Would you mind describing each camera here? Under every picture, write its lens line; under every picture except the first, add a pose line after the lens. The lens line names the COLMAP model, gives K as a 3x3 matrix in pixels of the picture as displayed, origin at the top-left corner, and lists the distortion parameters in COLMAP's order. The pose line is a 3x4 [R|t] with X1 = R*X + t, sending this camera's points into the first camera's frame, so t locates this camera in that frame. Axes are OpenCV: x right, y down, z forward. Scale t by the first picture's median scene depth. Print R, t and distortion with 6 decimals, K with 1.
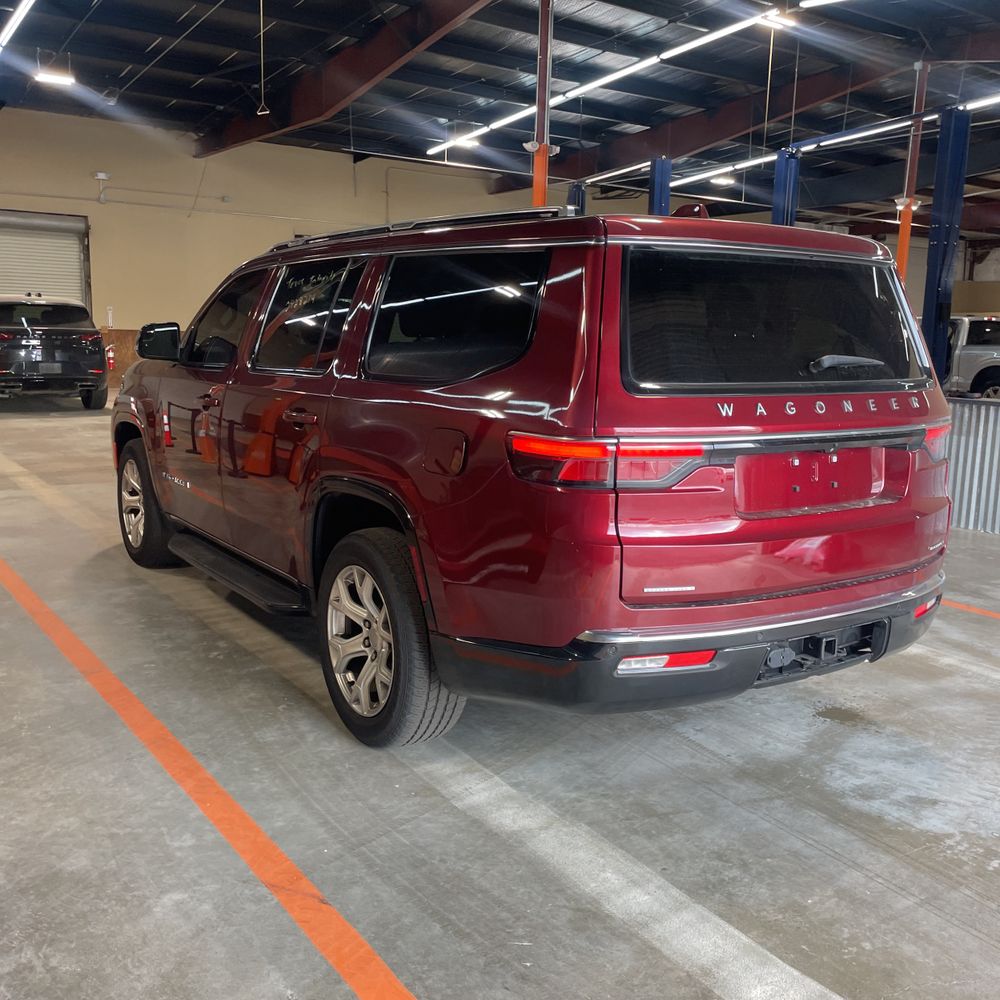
lens RADIAL K [[1009.2, 0, 486.7], [0, 1009.2, 497.4], [0, 0, 1]] dist [0.090992, -0.118844]
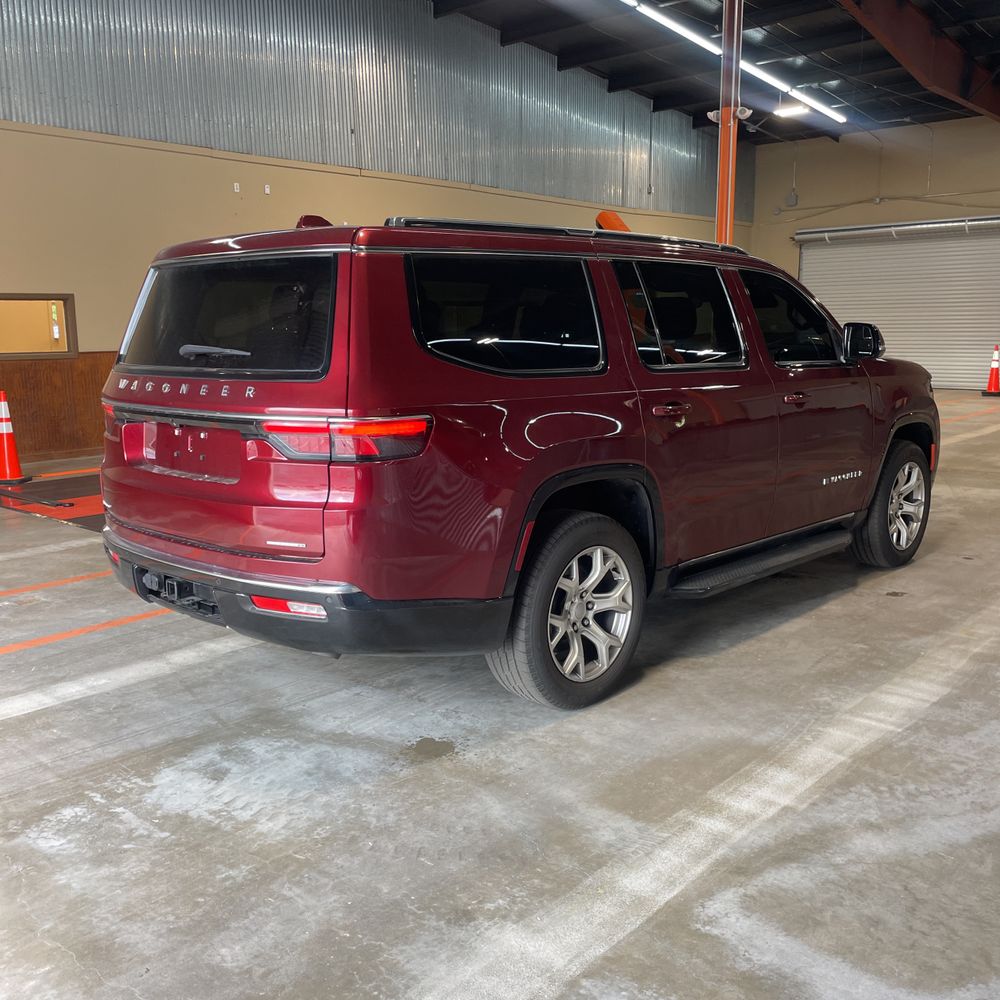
lens RADIAL K [[1005.1, 0, 493.3], [0, 1005.1, 502.5], [0, 0, 1]] dist [0.083078, -0.093986]
pose [[0.228004, 0.143221, -0.963069, 1.286251], [-0.145217, 0.983061, 0.111814, -0.116710], [0.962770, 0.114360, 0.244940, 0.877829]]
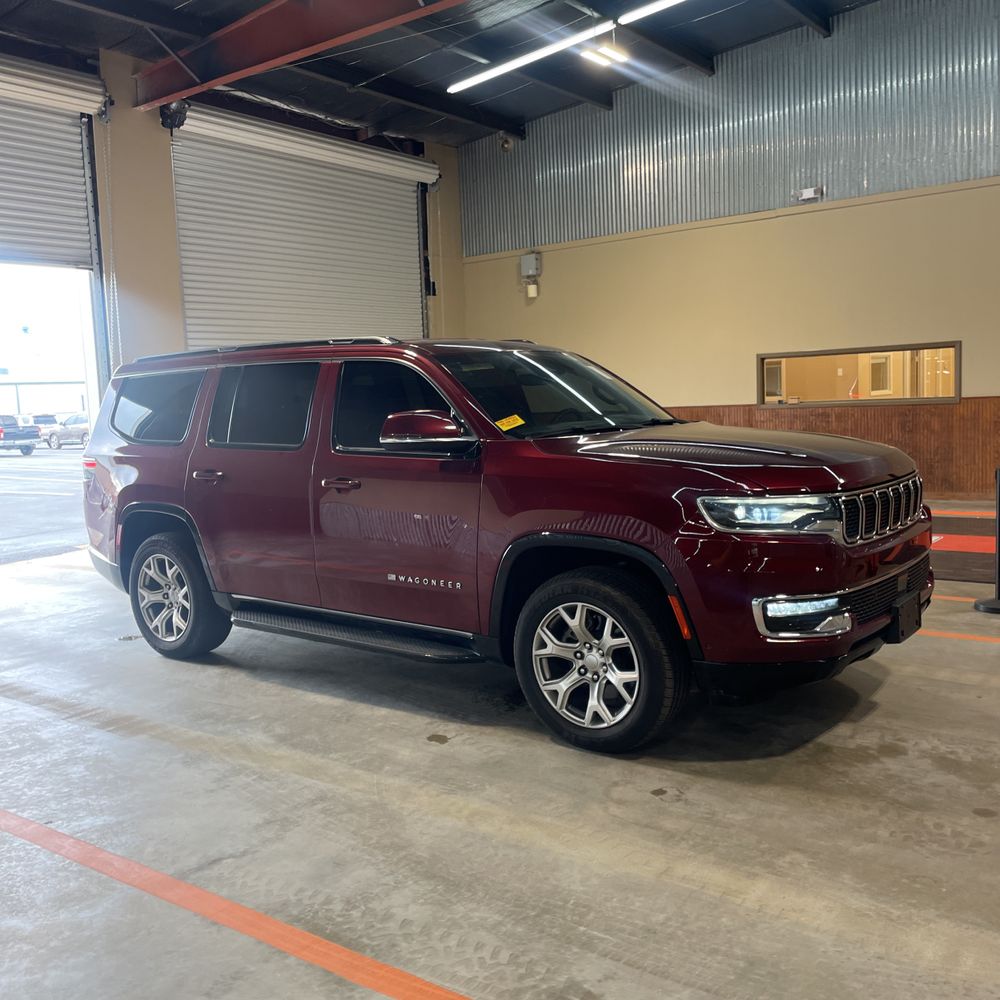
lens RADIAL K [[1006.9, 0, 500.0], [0, 1006.9, 500.0], [0, 0, 1]] dist [0.090743, -0.138053]
pose [[-0.945838, 0.050430, -0.320697, 0.316931], [-0.036966, 0.964705, 0.260726, -0.502924], [0.322527, 0.258460, -0.910590, 2.883084]]
